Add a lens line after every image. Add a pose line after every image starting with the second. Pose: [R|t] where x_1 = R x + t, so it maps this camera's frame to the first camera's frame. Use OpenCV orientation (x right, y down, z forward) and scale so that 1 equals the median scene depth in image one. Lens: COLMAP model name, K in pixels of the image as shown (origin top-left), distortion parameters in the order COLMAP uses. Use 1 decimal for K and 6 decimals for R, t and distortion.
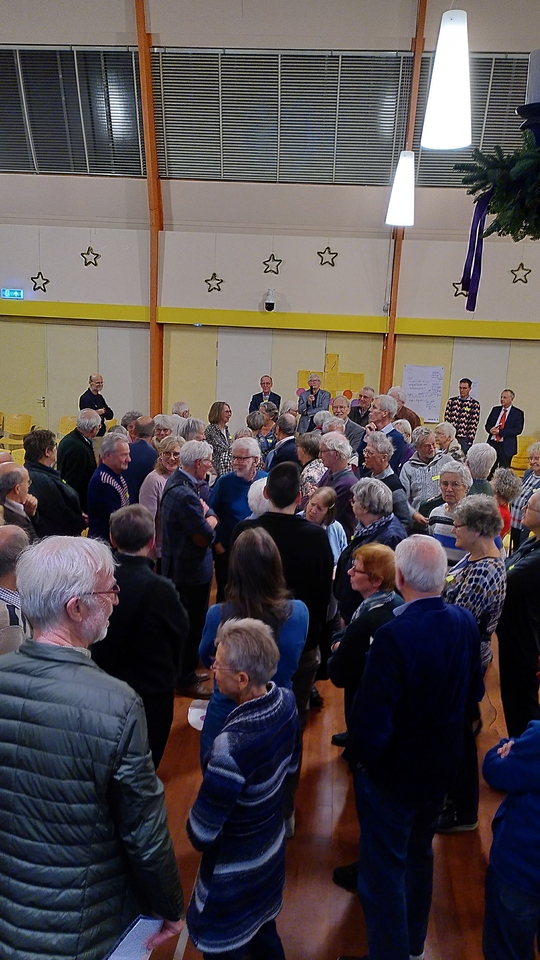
lens RADIAL K [[758.2, 0, 265.3], [0, 758.2, 477.6], [0, 0, 1]] dist [0.119068, -0.107417]
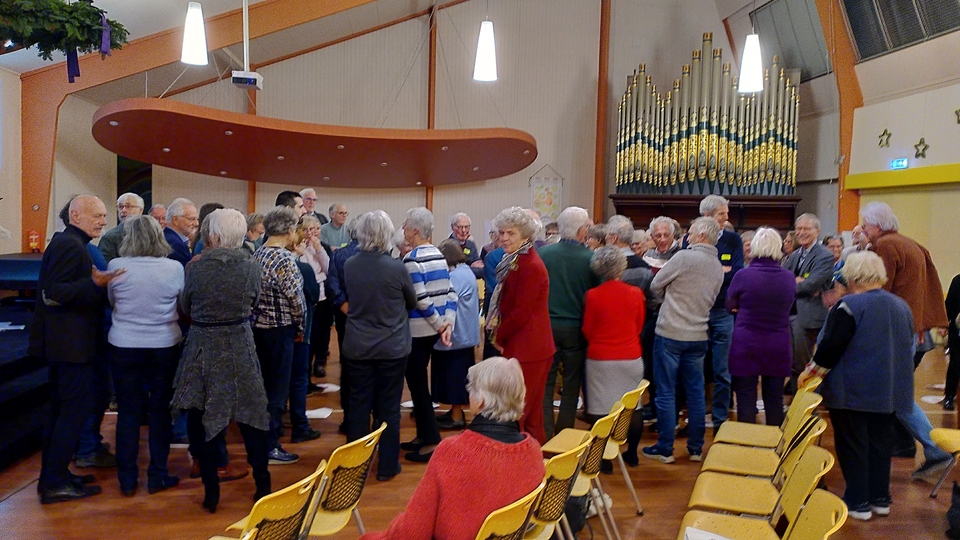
lens RADIAL K [[758.2, 0, 485.0], [0, 758.2, 270.8], [0, 0, 1]] dist [0.119068, -0.107417]
pose [[0.222729, 0.029134, -0.974445, 0.534191], [-0.204545, 0.978701, -0.017492, 0.022689], [0.953181, 0.203214, 0.223944, 0.296951]]
